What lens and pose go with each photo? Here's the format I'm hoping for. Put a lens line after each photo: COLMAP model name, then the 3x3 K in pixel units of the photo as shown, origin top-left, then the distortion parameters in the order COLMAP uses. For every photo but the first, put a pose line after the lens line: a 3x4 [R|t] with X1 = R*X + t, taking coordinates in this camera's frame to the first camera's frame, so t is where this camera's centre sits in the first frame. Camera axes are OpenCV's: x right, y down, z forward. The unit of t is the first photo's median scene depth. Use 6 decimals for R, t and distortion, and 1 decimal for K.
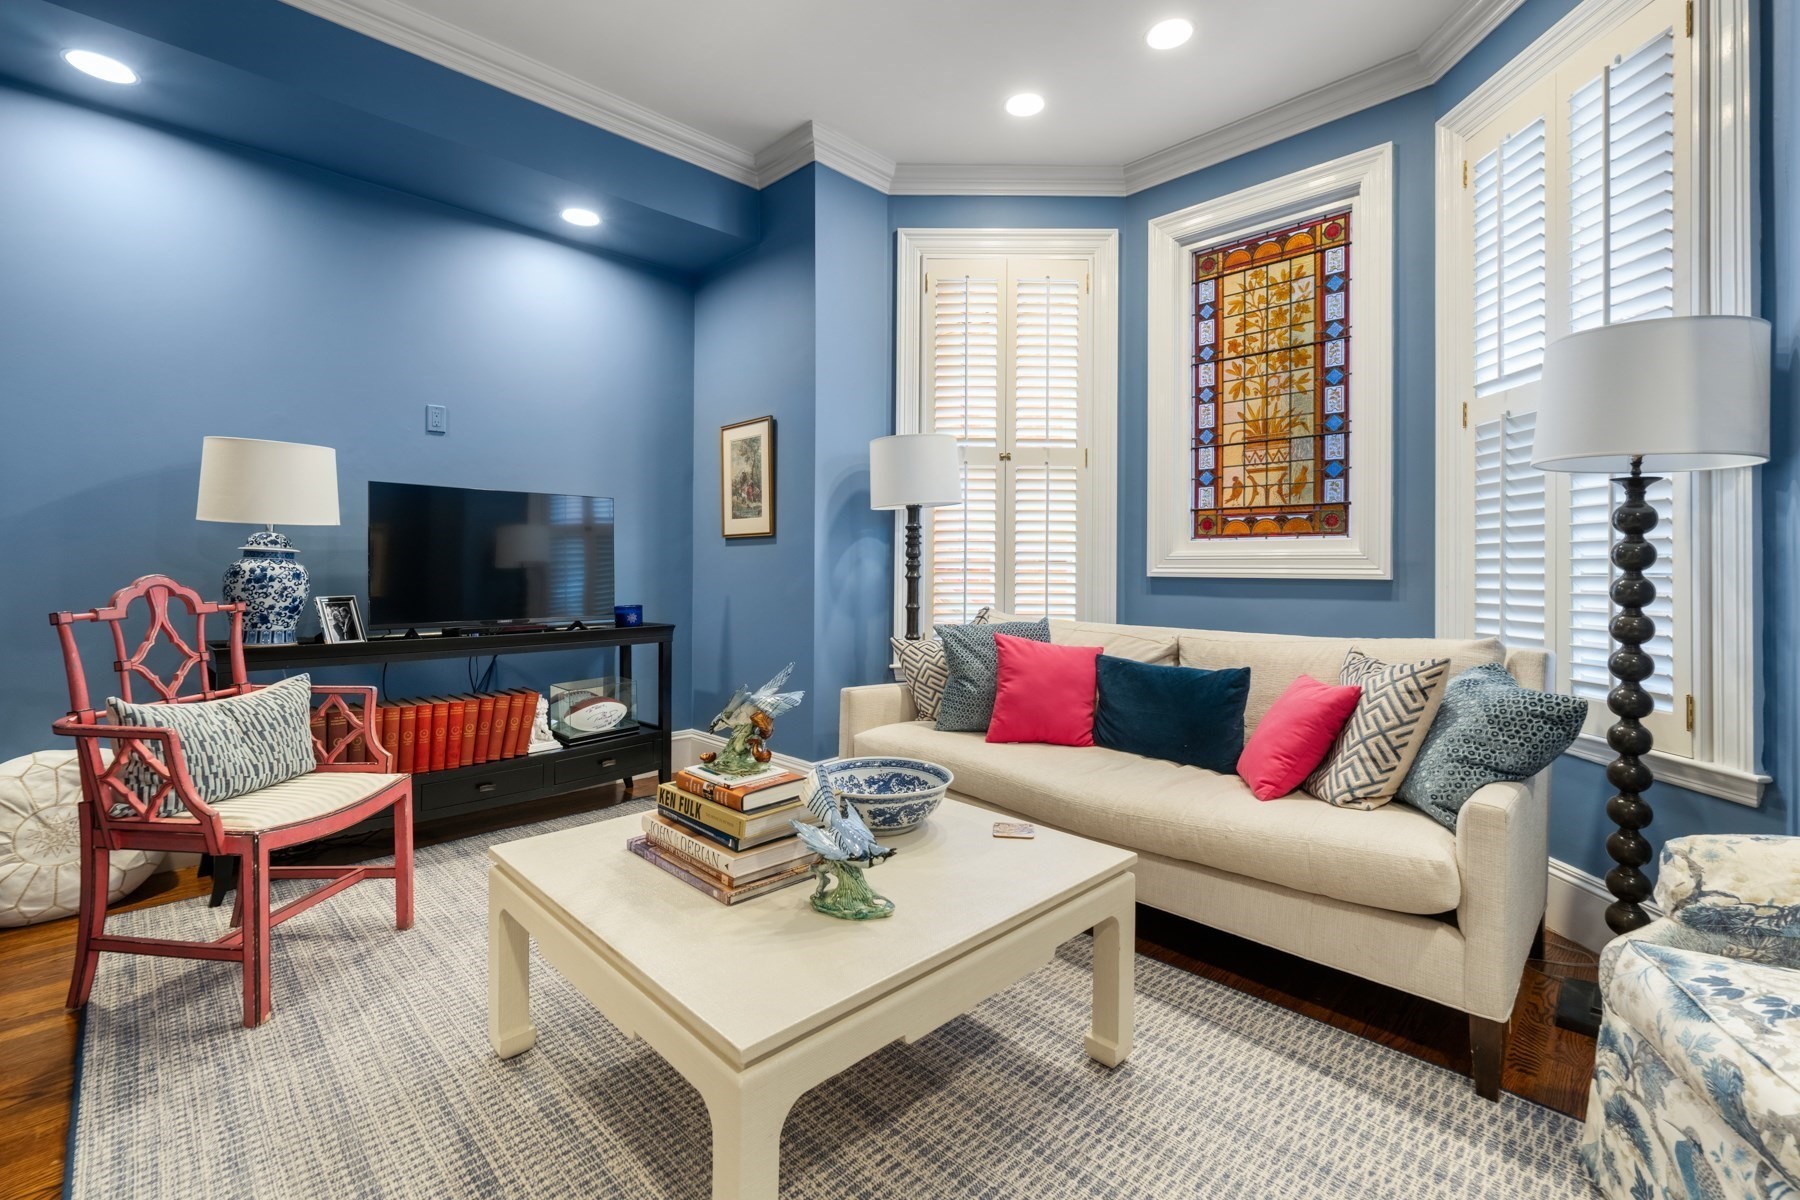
lens RADIAL K [[794.8, 0, 889.0], [0, 794.8, 558.3], [0, 0, 1]] dist [-0.001592, -0.000294]
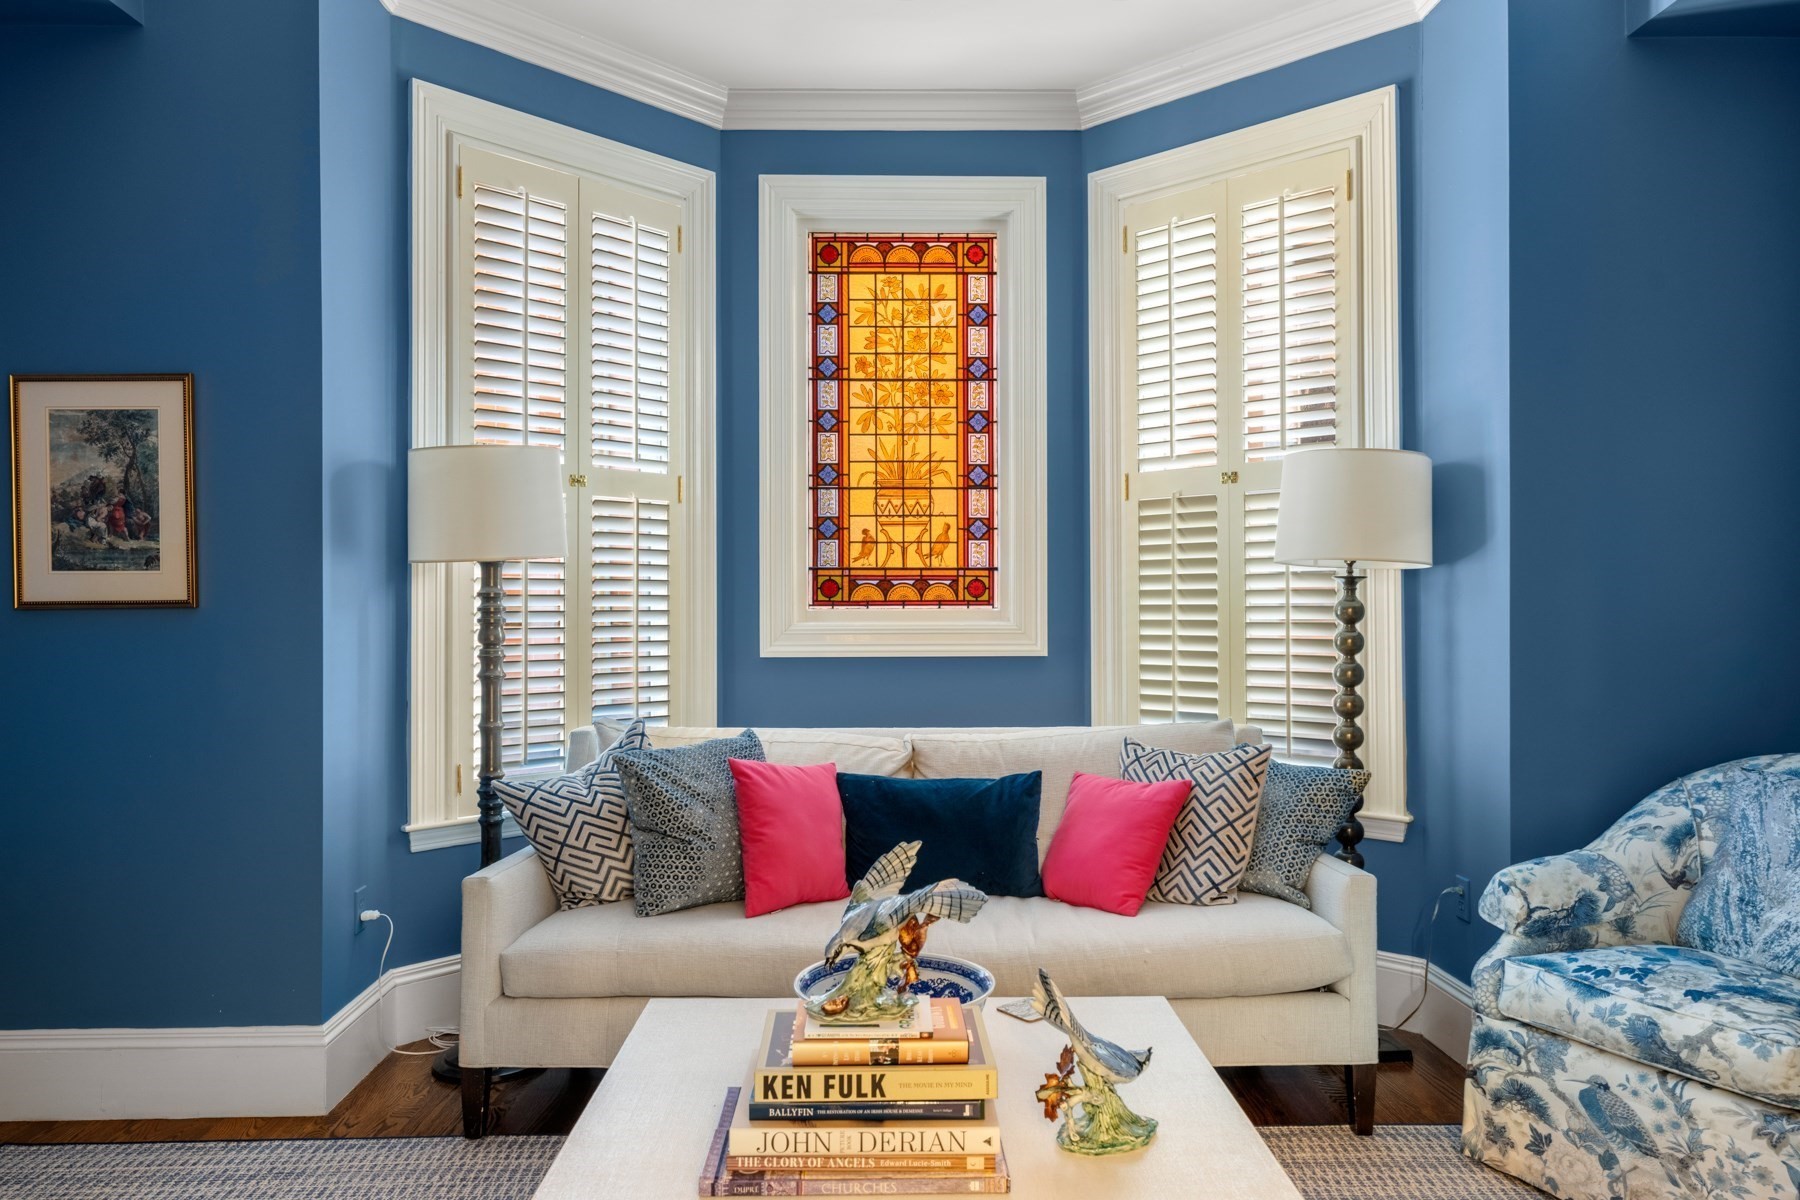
lens RADIAL K [[1238.8, 0, 899.1], [0, 1238.8, 581.3], [0, 0, 1]] dist [0.001299, 0.001303]
pose [[0.681614, 0.003080, 0.731705, -0.469499], [-0.001074, 0.999994, -0.003209, -0.048158], [-0.731711, 0.001401, 0.681614, 0.132766]]
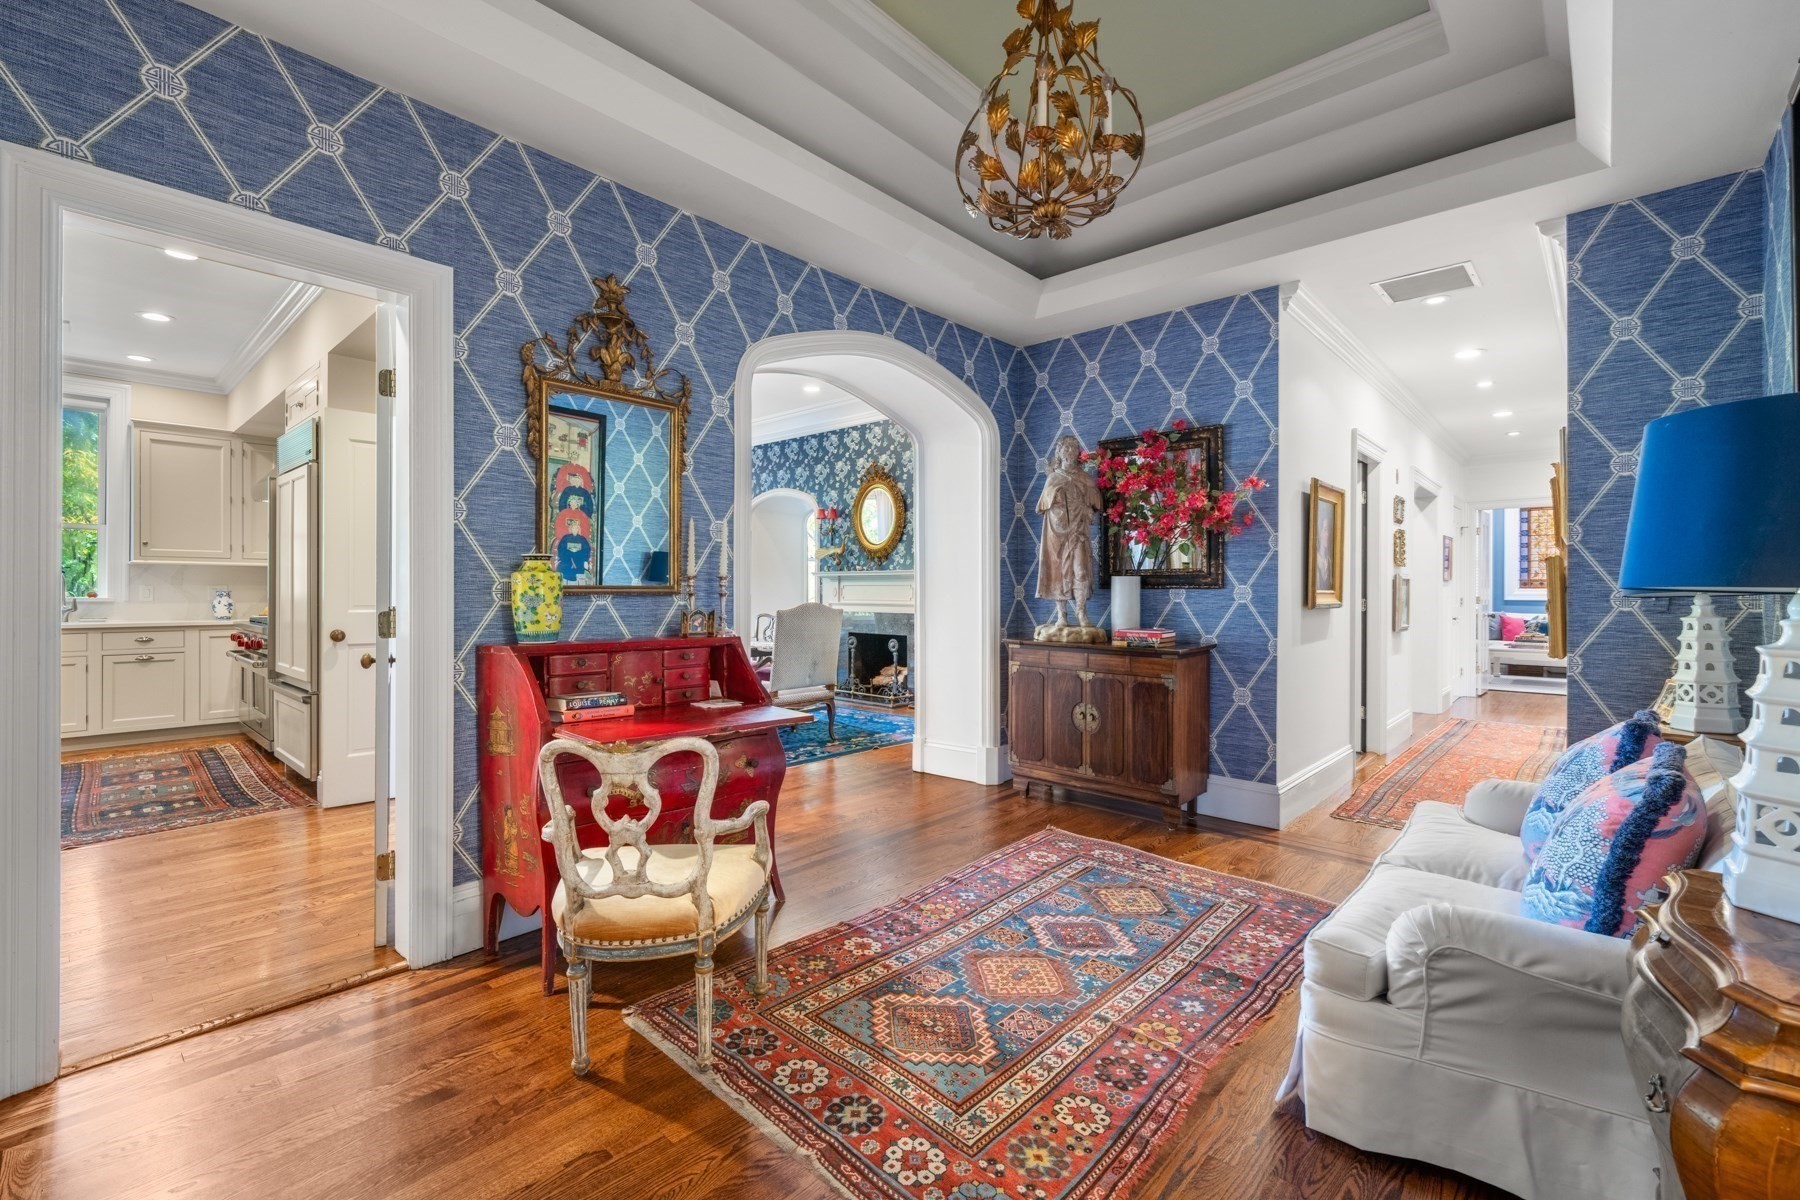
lens RADIAL K [[780.6, 0, 900.0], [0, 780.6, 600.0], [0, 0, 1]] dist [-0.000914, -0.000118]
pose [[0.998020, -0.002259, 0.062861, -2.599265], [0.001508, 0.999927, 0.011992, -0.021080], [-0.062884, -0.011873, 0.997950, -2.257725]]
